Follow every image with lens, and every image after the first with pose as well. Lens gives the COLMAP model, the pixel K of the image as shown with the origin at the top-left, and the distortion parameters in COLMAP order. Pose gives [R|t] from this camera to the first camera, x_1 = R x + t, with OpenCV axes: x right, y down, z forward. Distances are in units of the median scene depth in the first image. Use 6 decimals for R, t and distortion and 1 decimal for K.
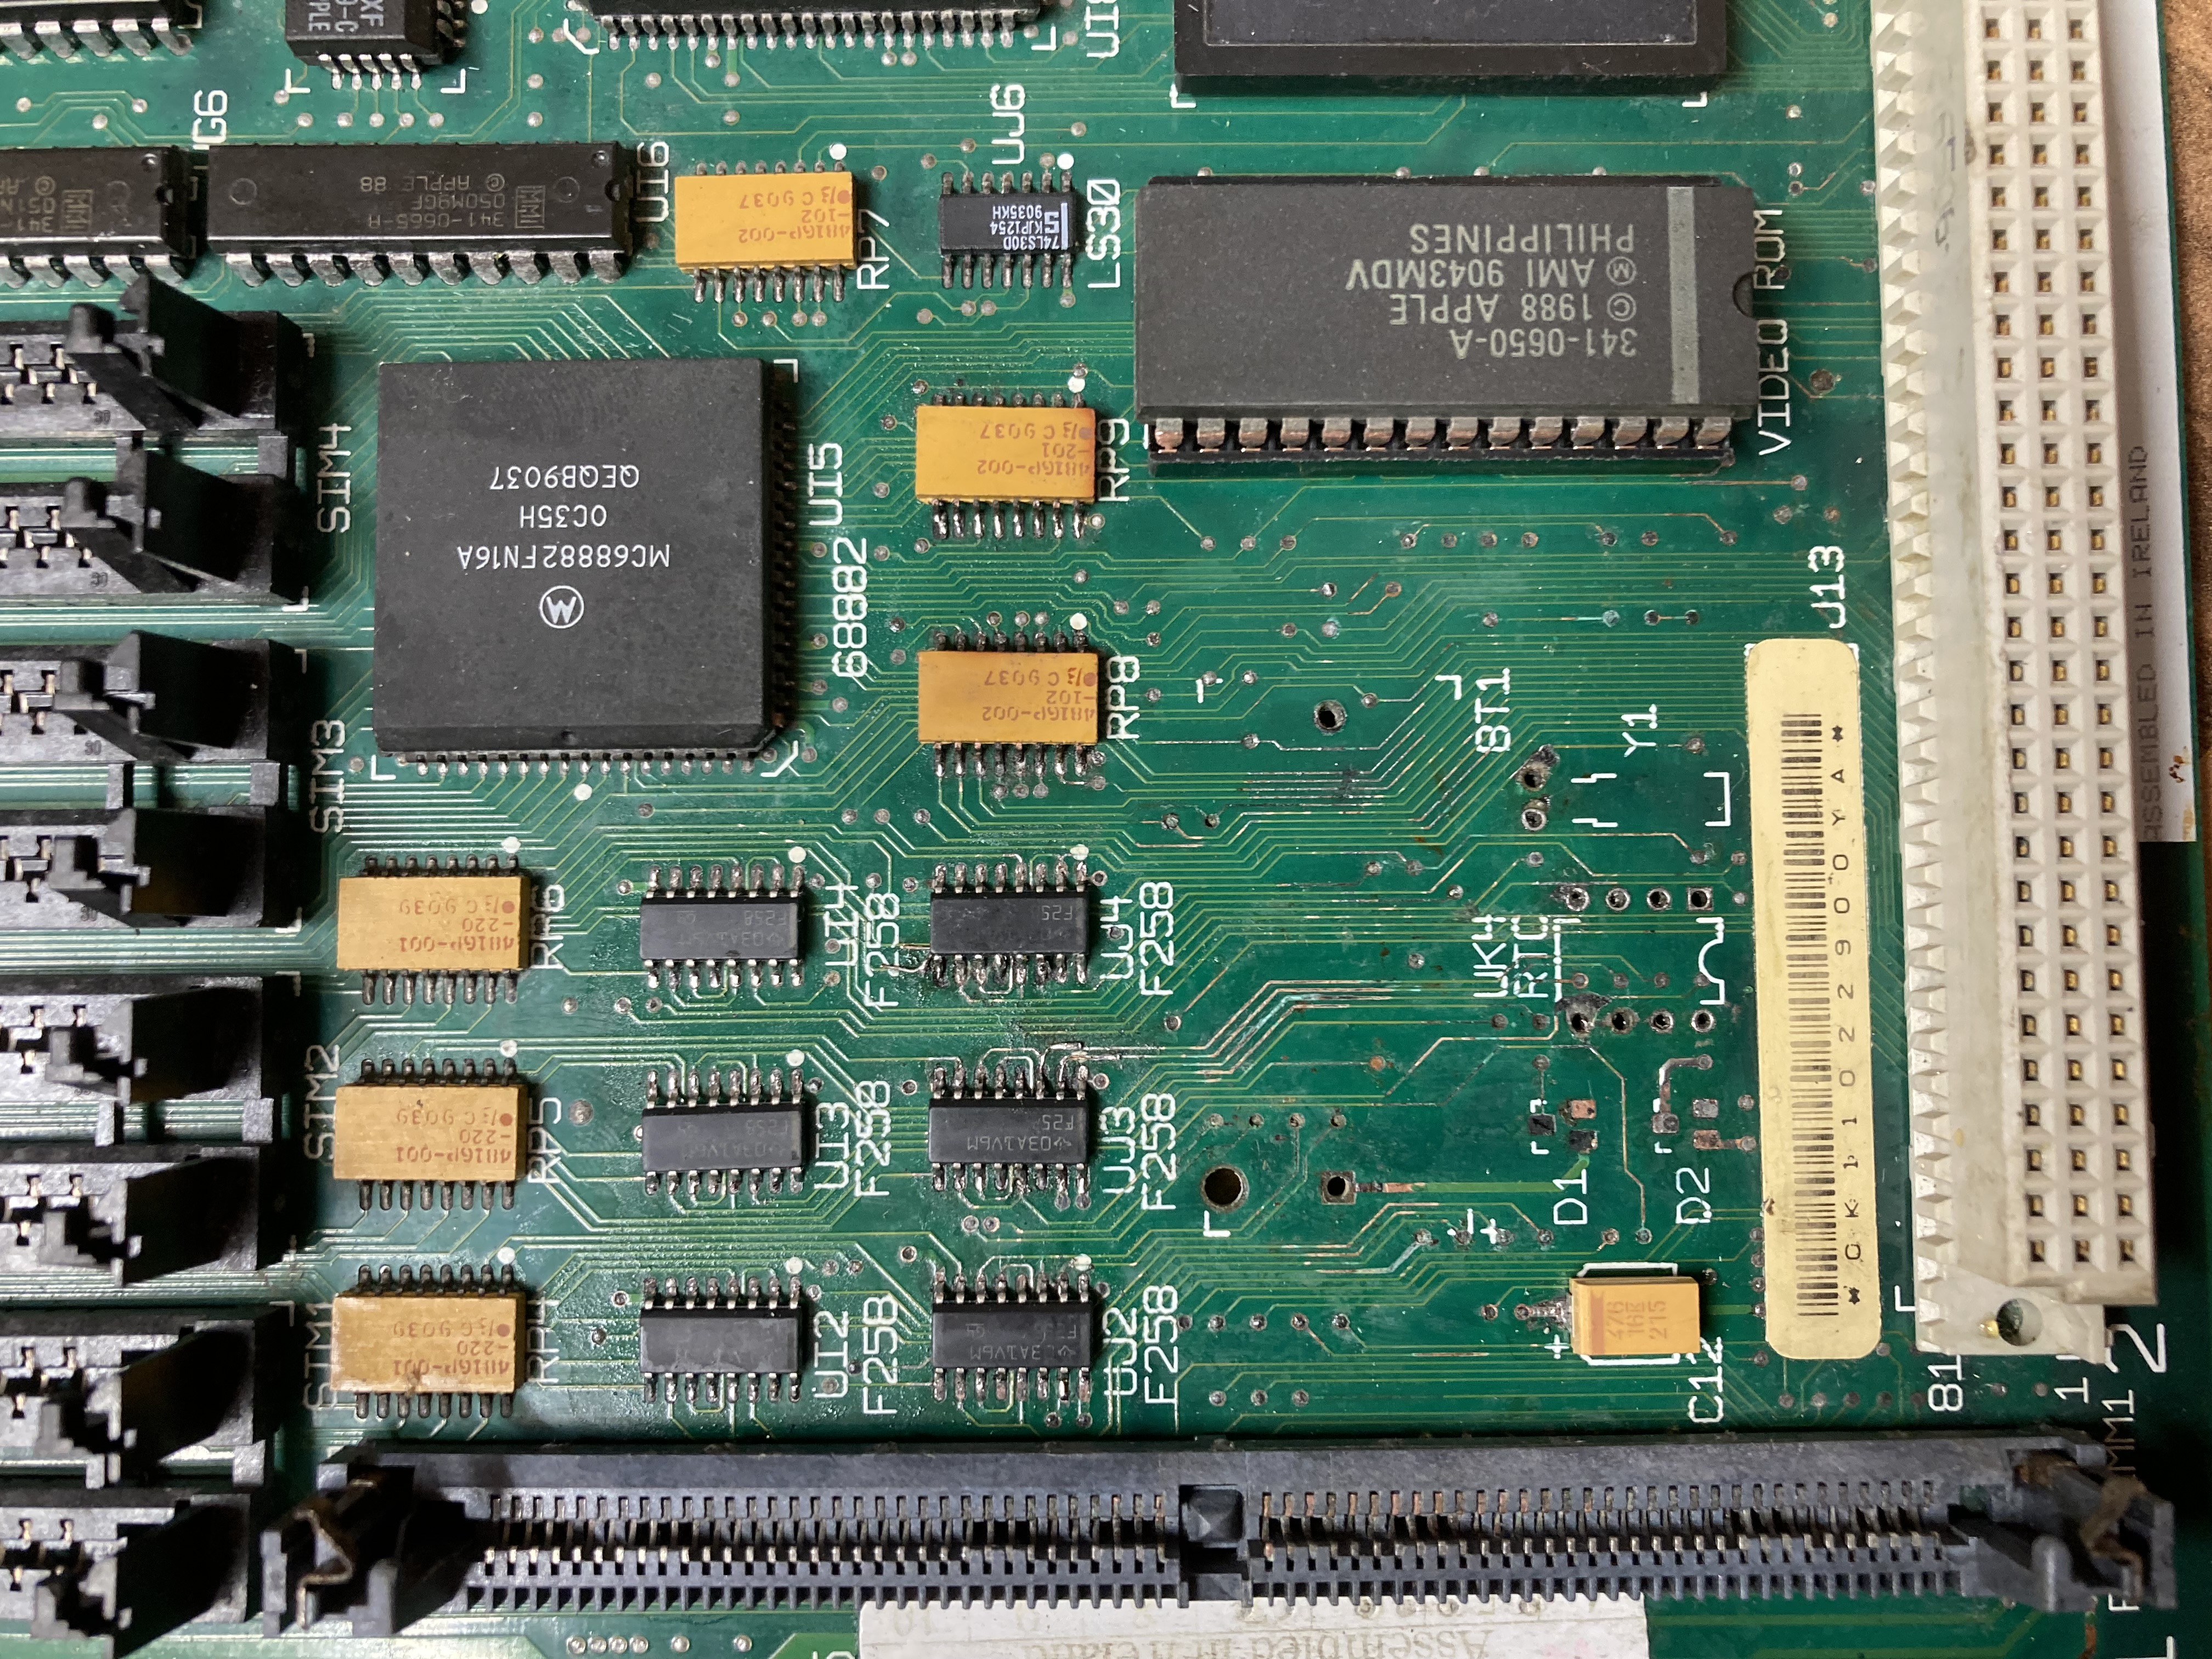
lens RADIAL K [[1802.5, 0, 1106.5], [0, 1802.5, 829.4], [0, 0, 1]] dist [-0.005670, 0.024924]
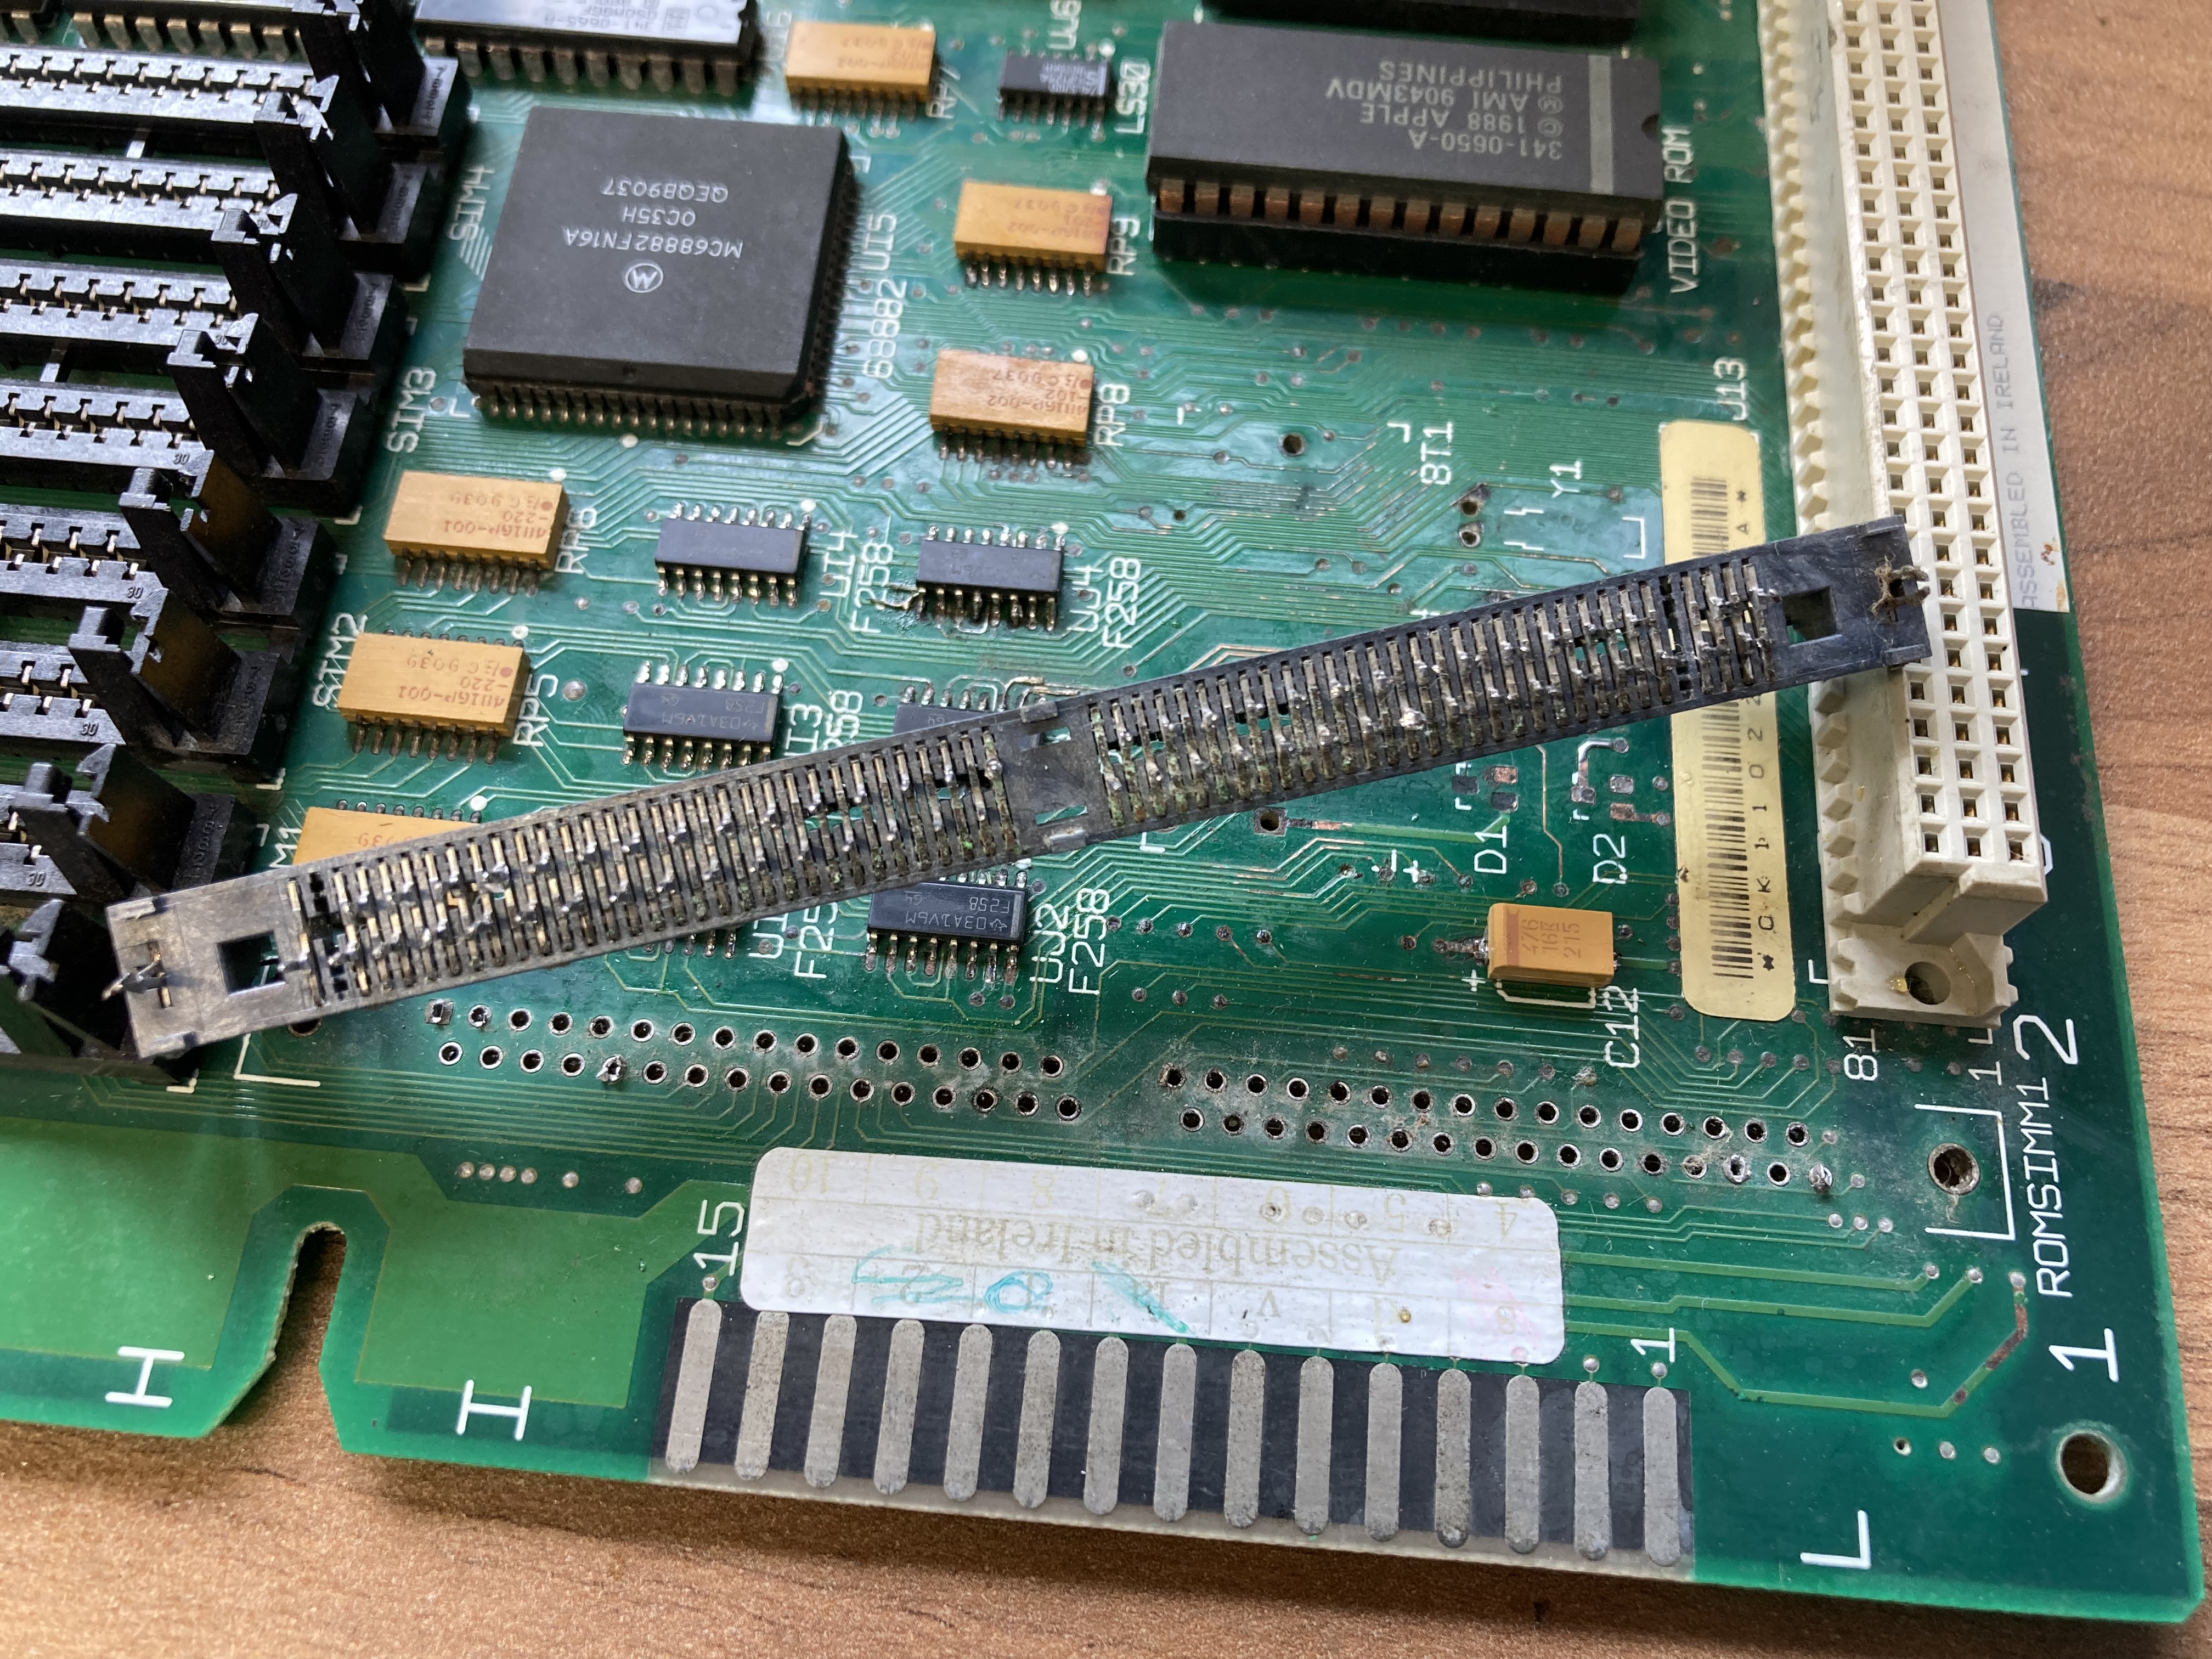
lens RADIAL K [[1802.5, 0, 1083.4], [0, 1802.5, 807.7], [0, 0, 1]] dist [-0.005670, 0.024924]
pose [[0.994998, 0.095777, -0.028386, 0.048111], [-0.099764, 0.938244, -0.331279, 0.549688], [-0.005096, 0.332454, 0.943106, 0.006024]]
